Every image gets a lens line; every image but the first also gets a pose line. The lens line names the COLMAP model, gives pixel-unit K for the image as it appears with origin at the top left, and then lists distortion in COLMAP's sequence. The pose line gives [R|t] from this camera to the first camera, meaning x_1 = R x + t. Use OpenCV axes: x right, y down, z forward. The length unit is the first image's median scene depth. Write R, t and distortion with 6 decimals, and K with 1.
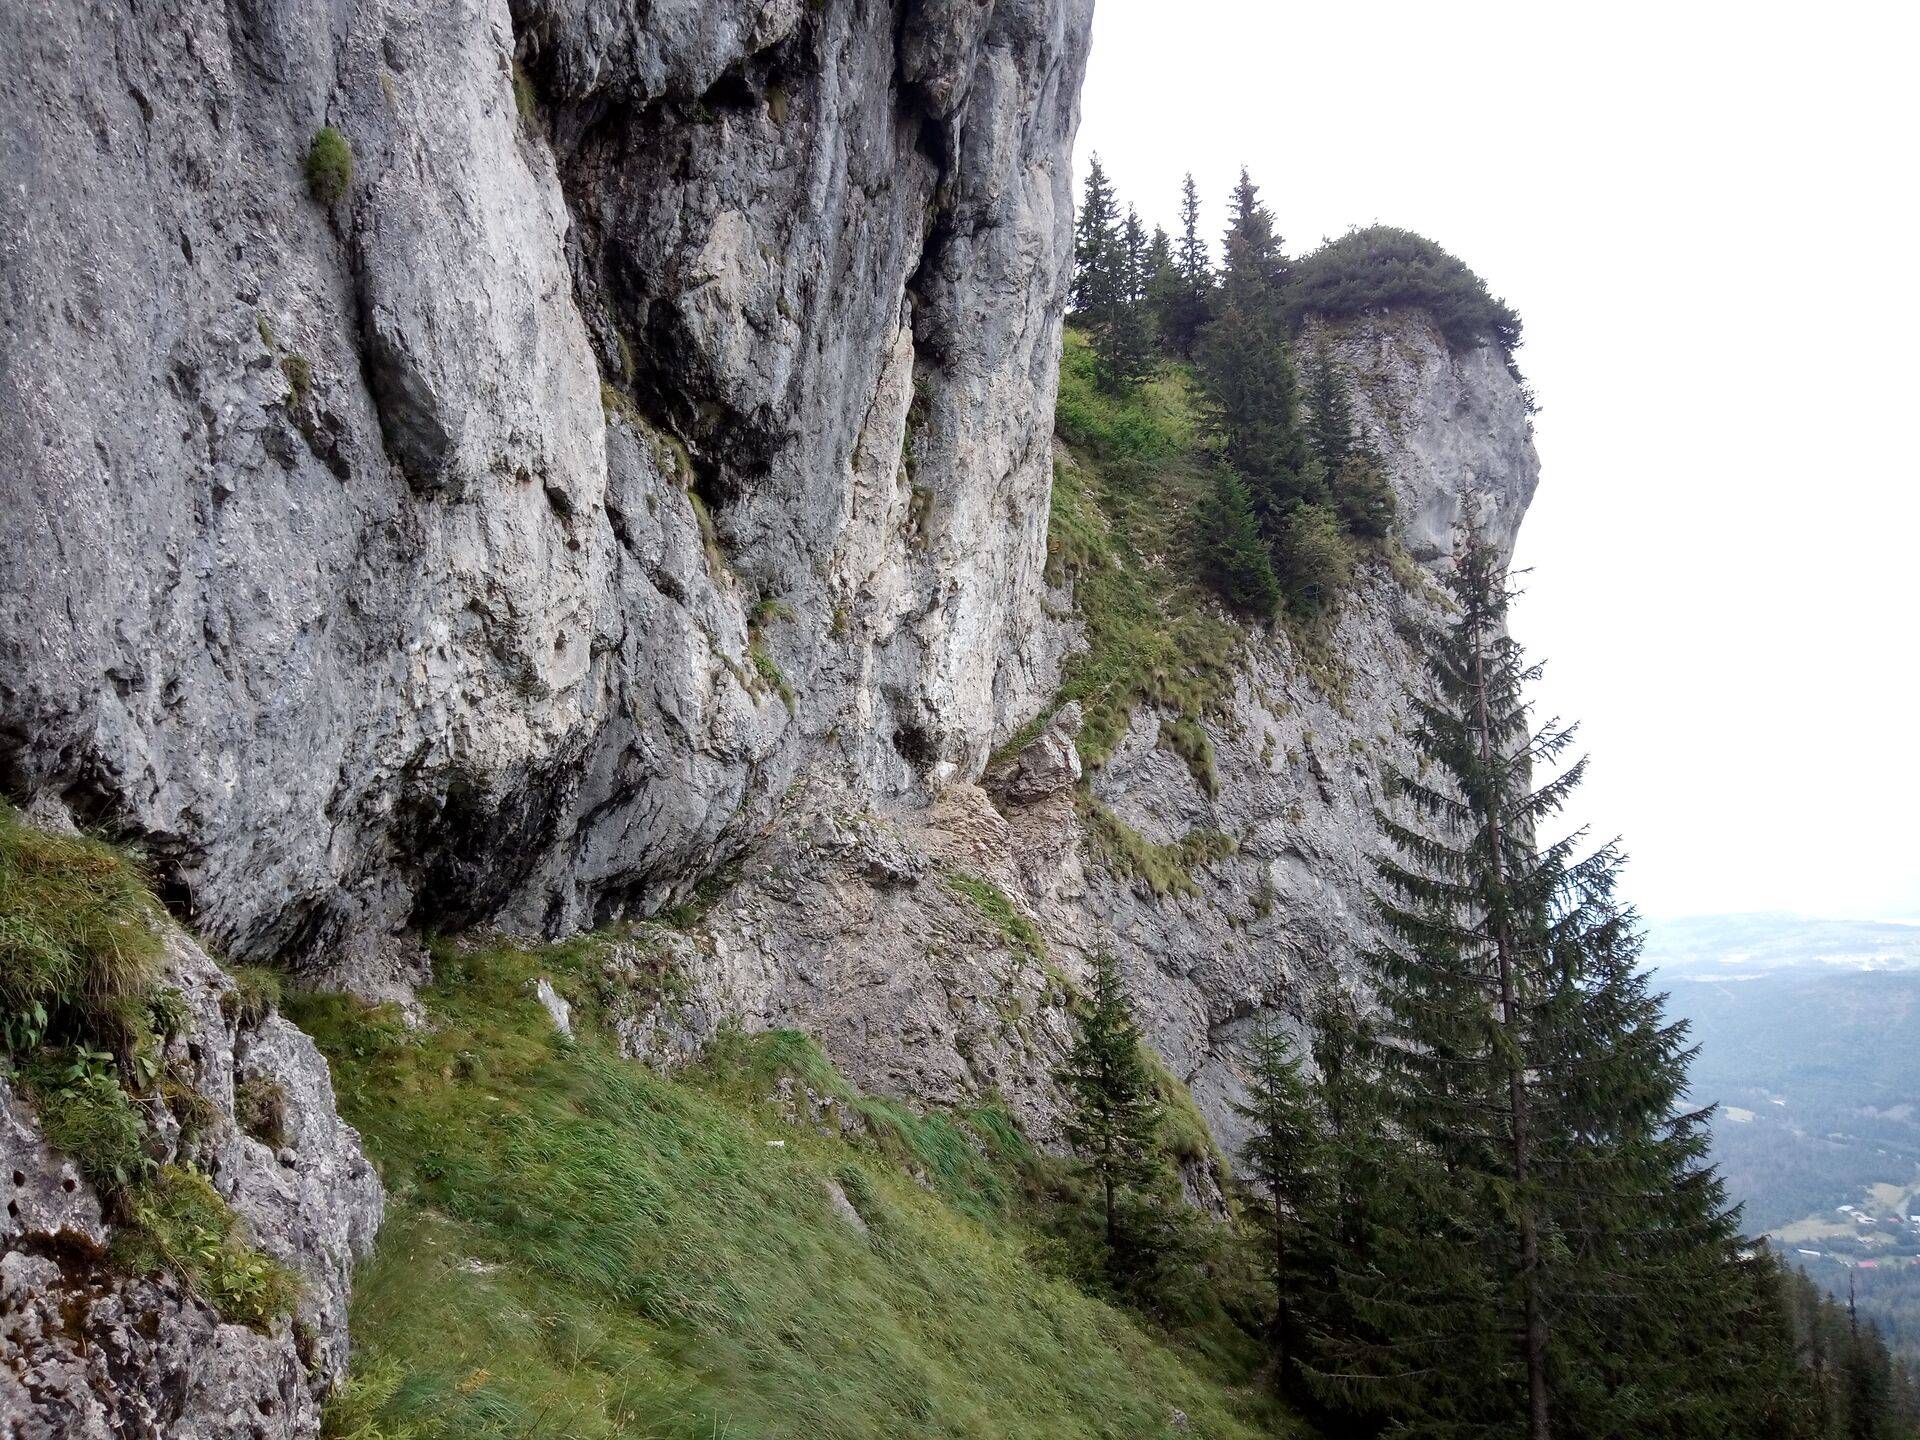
lens RADIAL K [[1367.3, 0, 960.0], [0, 1367.3, 720.0], [0, 0, 1]] dist [0.078133, -0.170373]
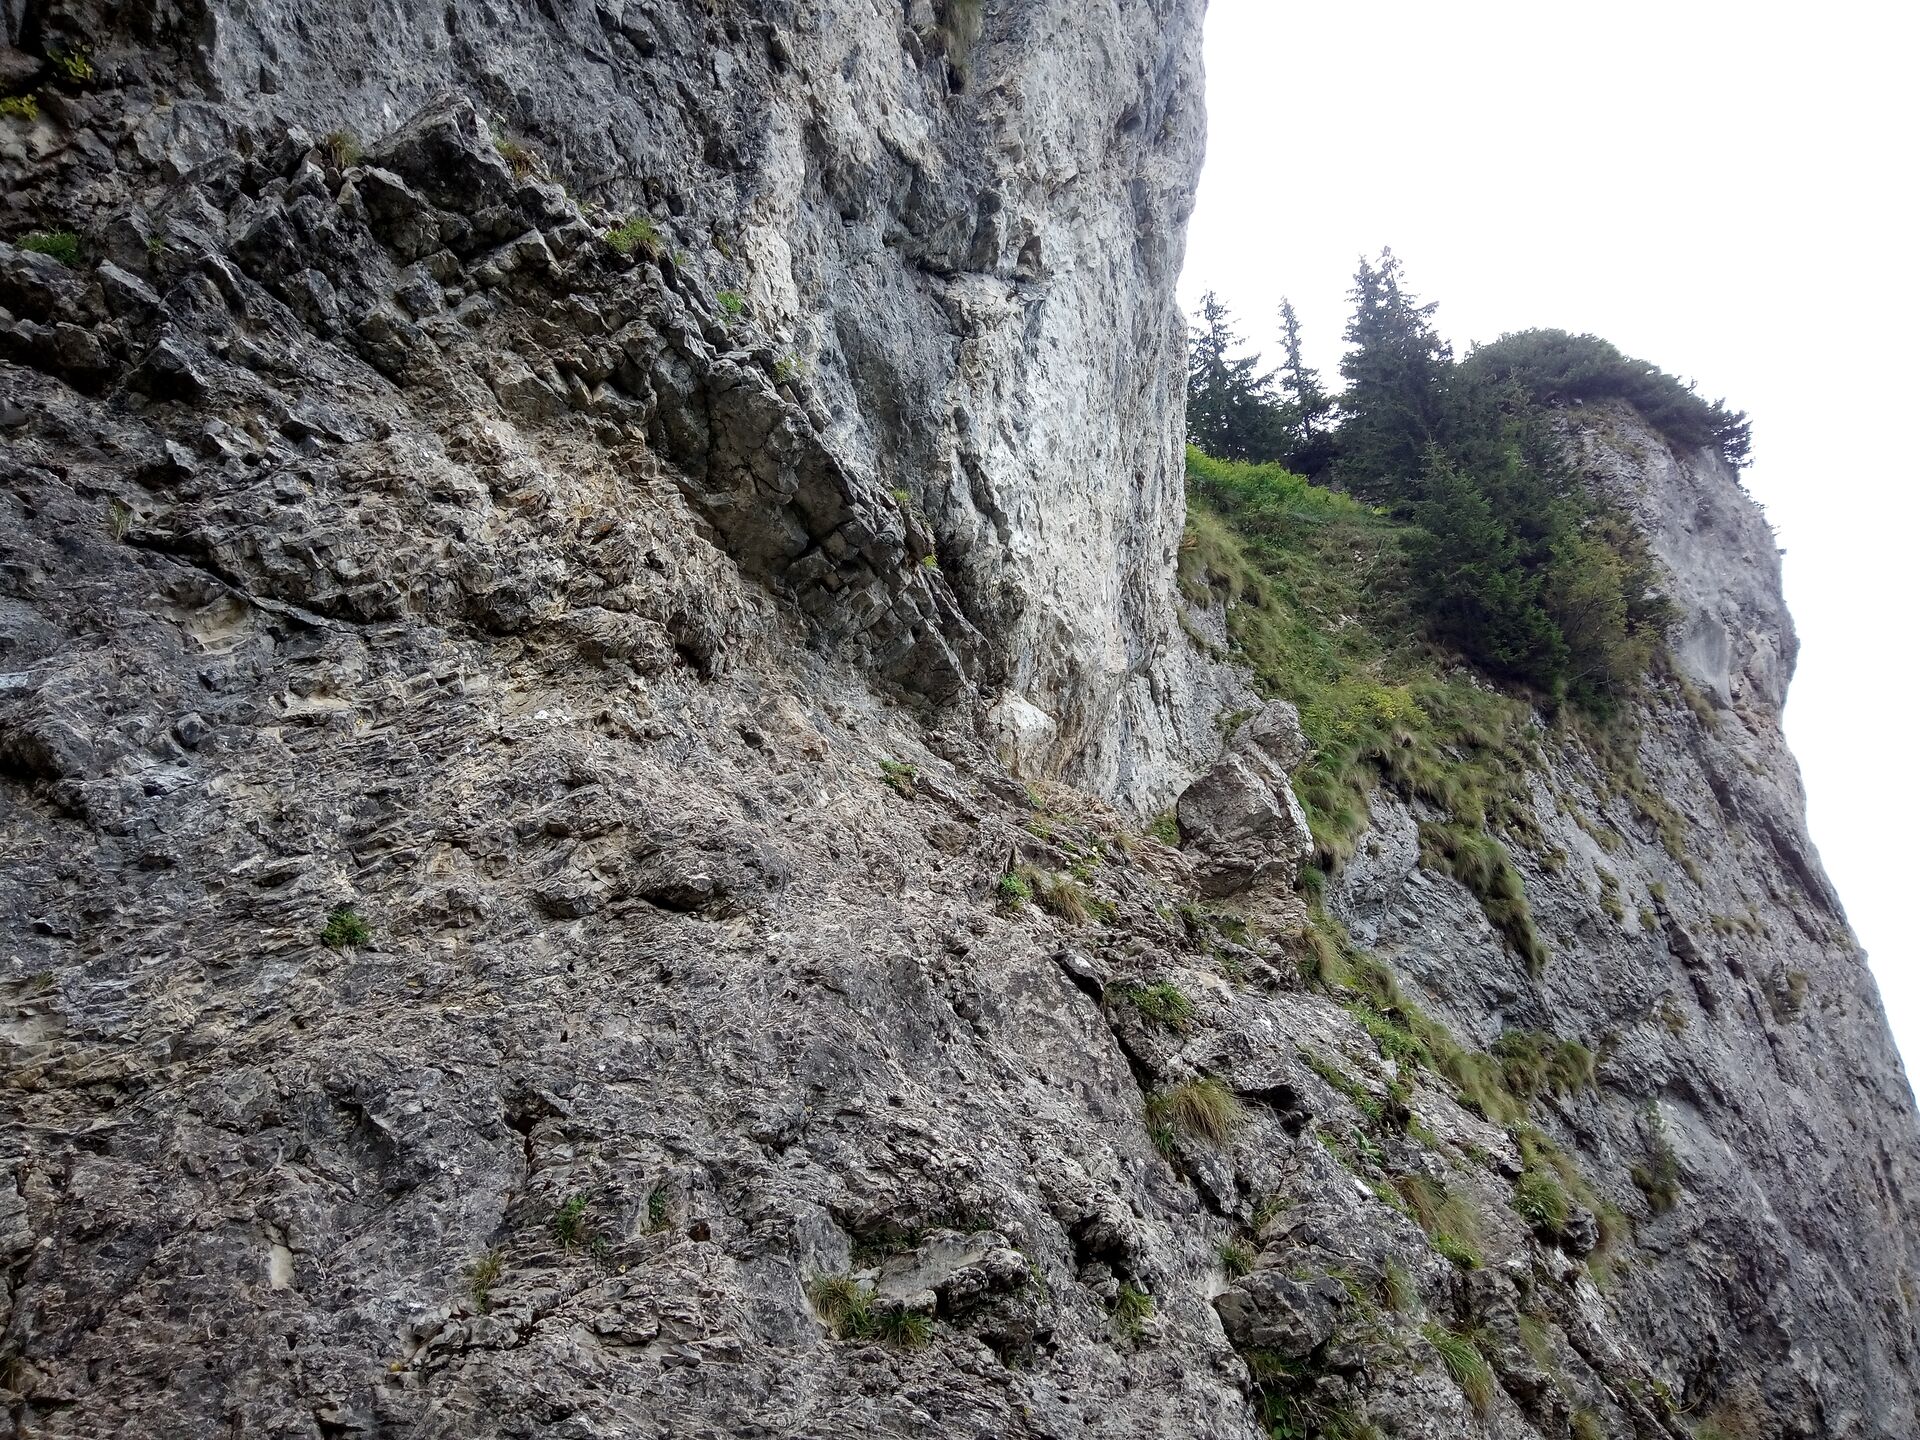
lens RADIAL K [[1367.3, 0, 960.0], [0, 1367.3, 720.0], [0, 0, 1]] dist [0.078133, -0.170373]
pose [[0.998737, -0.039986, -0.030407, -0.013520], [0.028960, 0.952903, -0.301889, 0.117239], [0.041046, 0.300627, 0.952858, 0.460843]]
